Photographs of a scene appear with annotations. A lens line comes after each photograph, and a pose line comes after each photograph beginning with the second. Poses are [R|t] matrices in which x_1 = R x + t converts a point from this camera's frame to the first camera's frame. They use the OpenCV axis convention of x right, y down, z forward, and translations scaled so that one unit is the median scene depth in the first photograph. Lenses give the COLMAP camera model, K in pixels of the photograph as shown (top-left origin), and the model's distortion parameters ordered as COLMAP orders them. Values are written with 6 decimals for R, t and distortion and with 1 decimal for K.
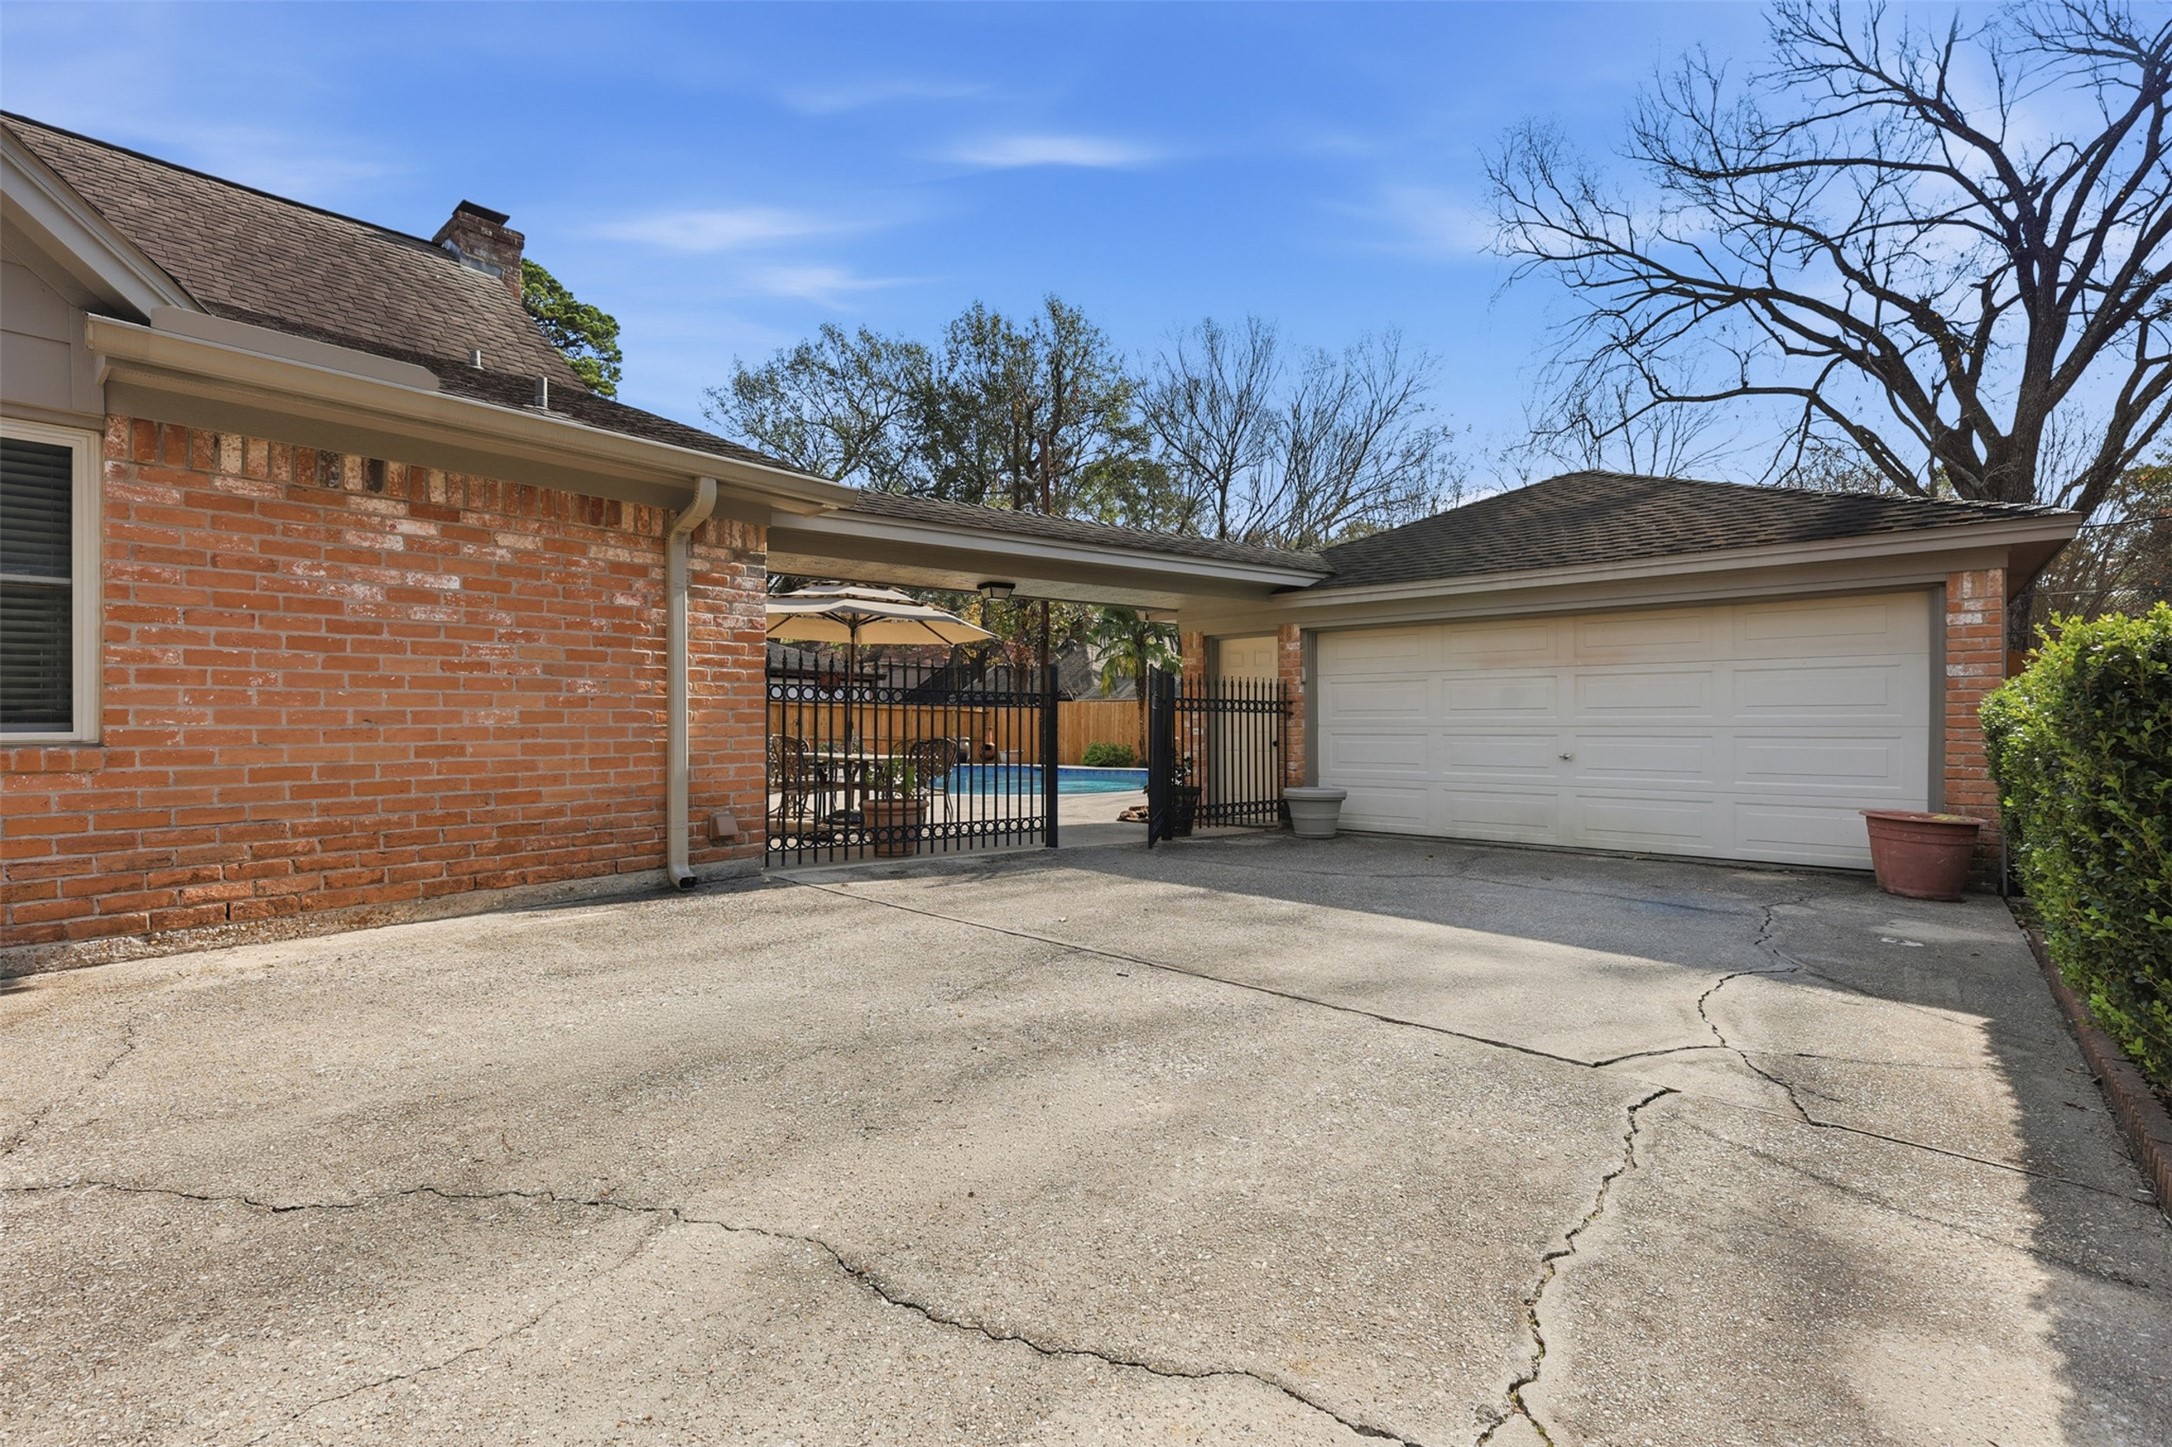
lens RADIAL K [[956.0, 0, 1083.4], [0, 956.0, 732.1], [0, 0, 1]] dist [0.001949, 0.000217]
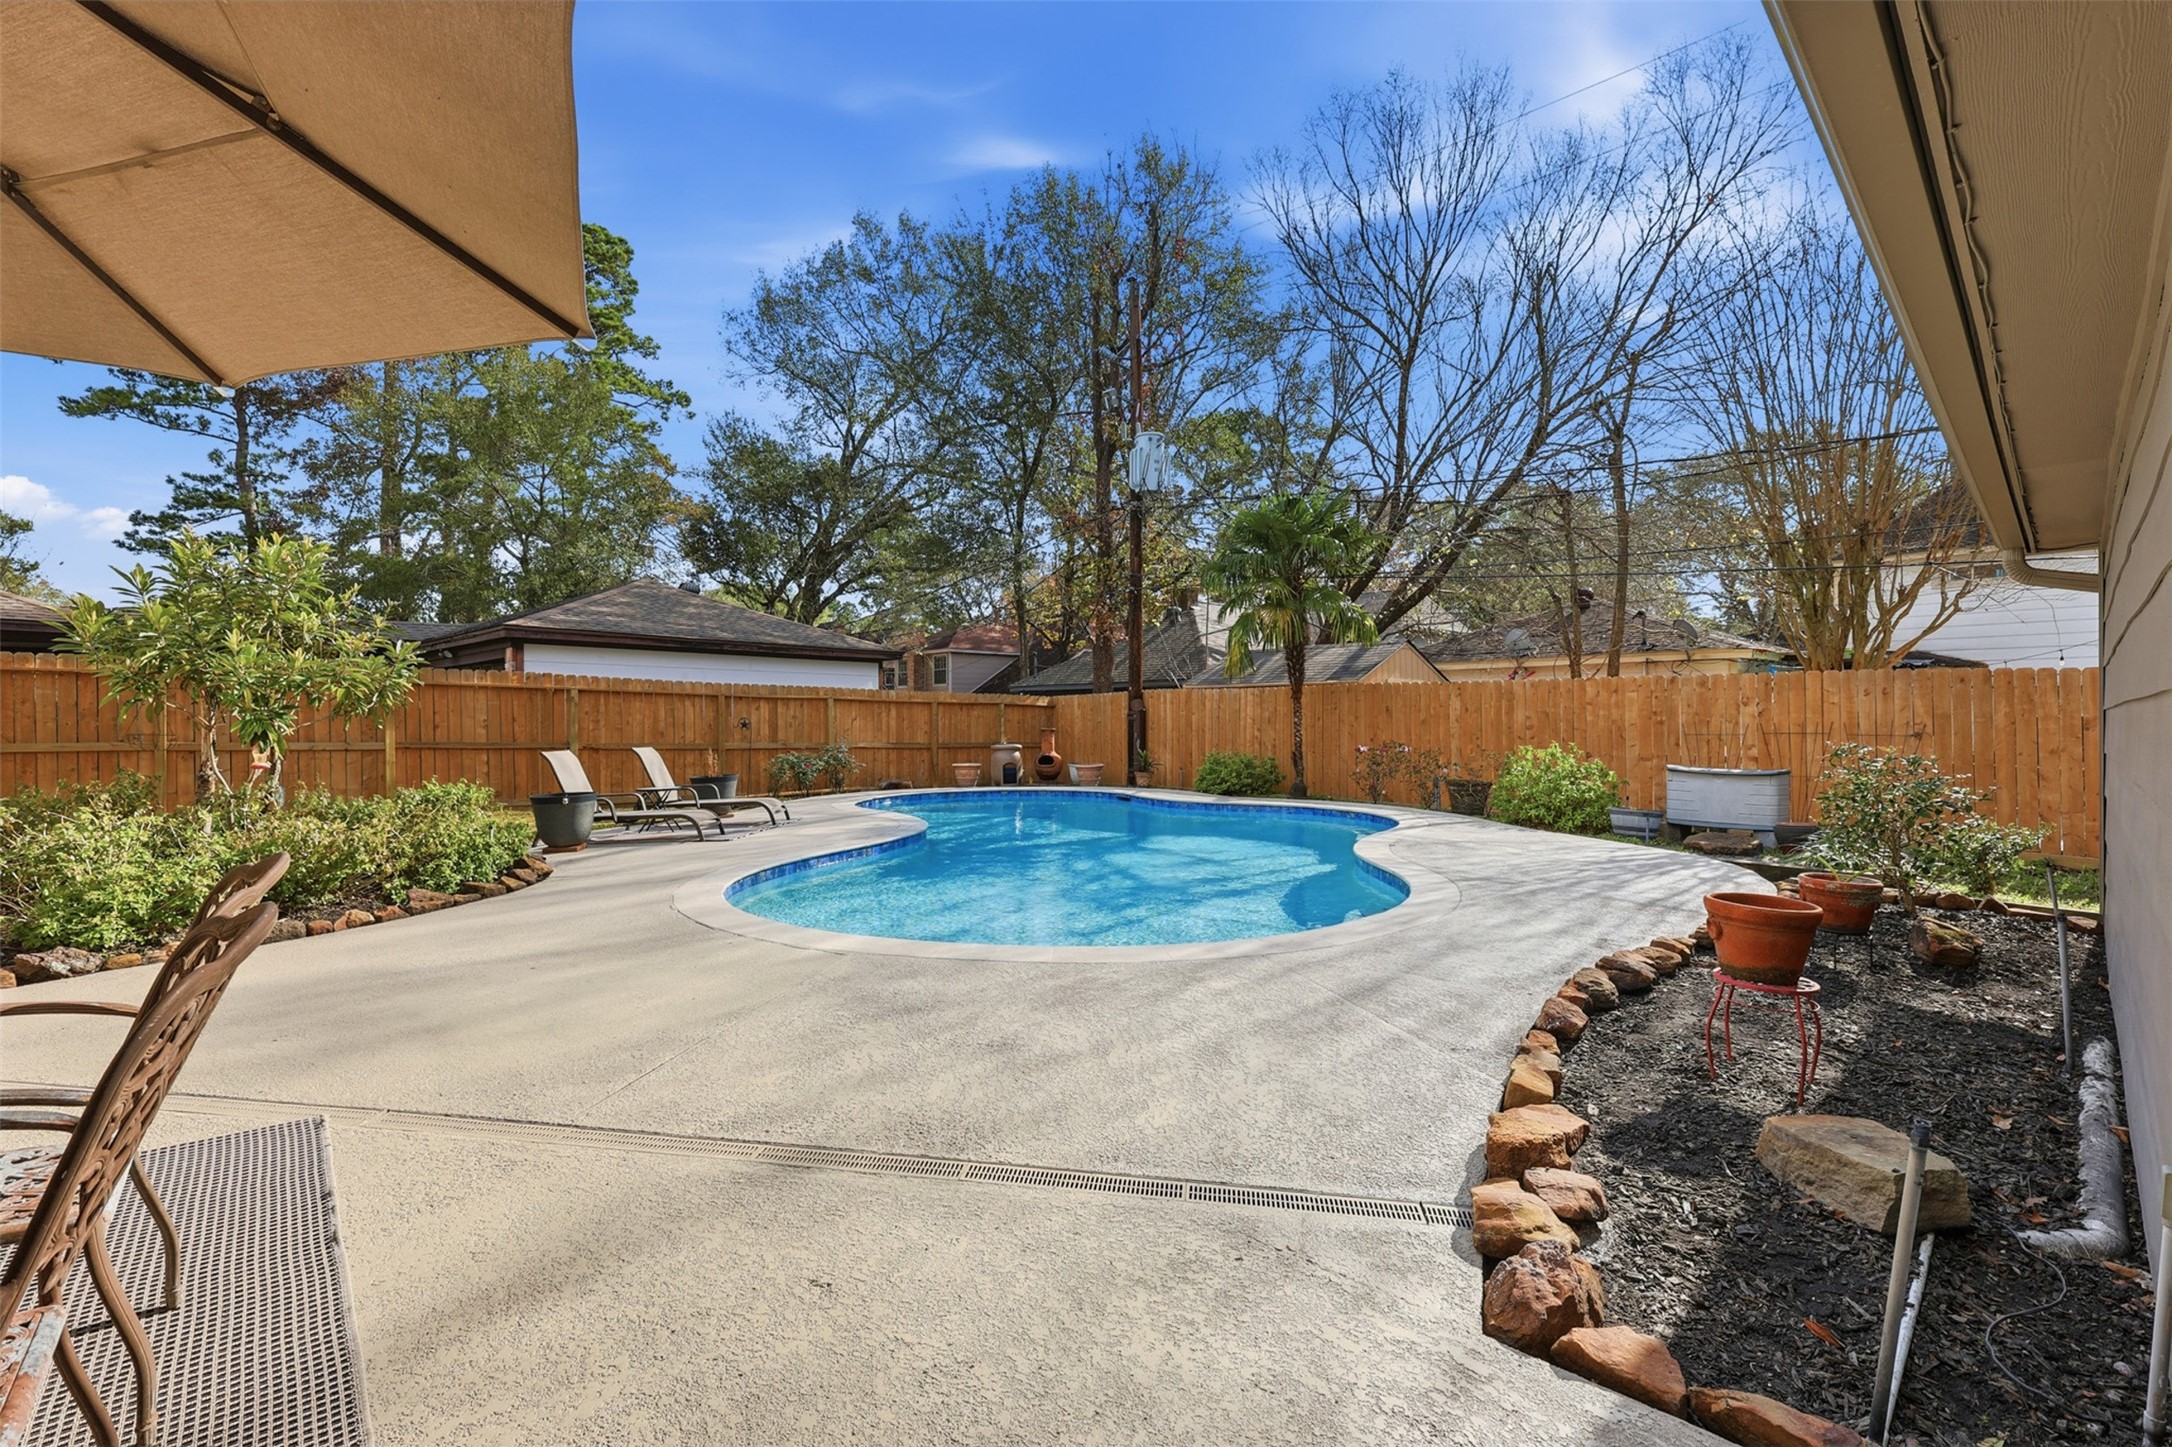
lens RADIAL K [[896.6, 0, 1086.0], [0, 896.6, 723.5], [0, 0, 1]] dist [0.000238, 0.000019]
pose [[0.994372, -0.003474, -0.105886, -0.007578], [0.003307, 0.999993, -0.001759, -0.006261], [0.105891, 0.001399, 0.994377, 0.318979]]
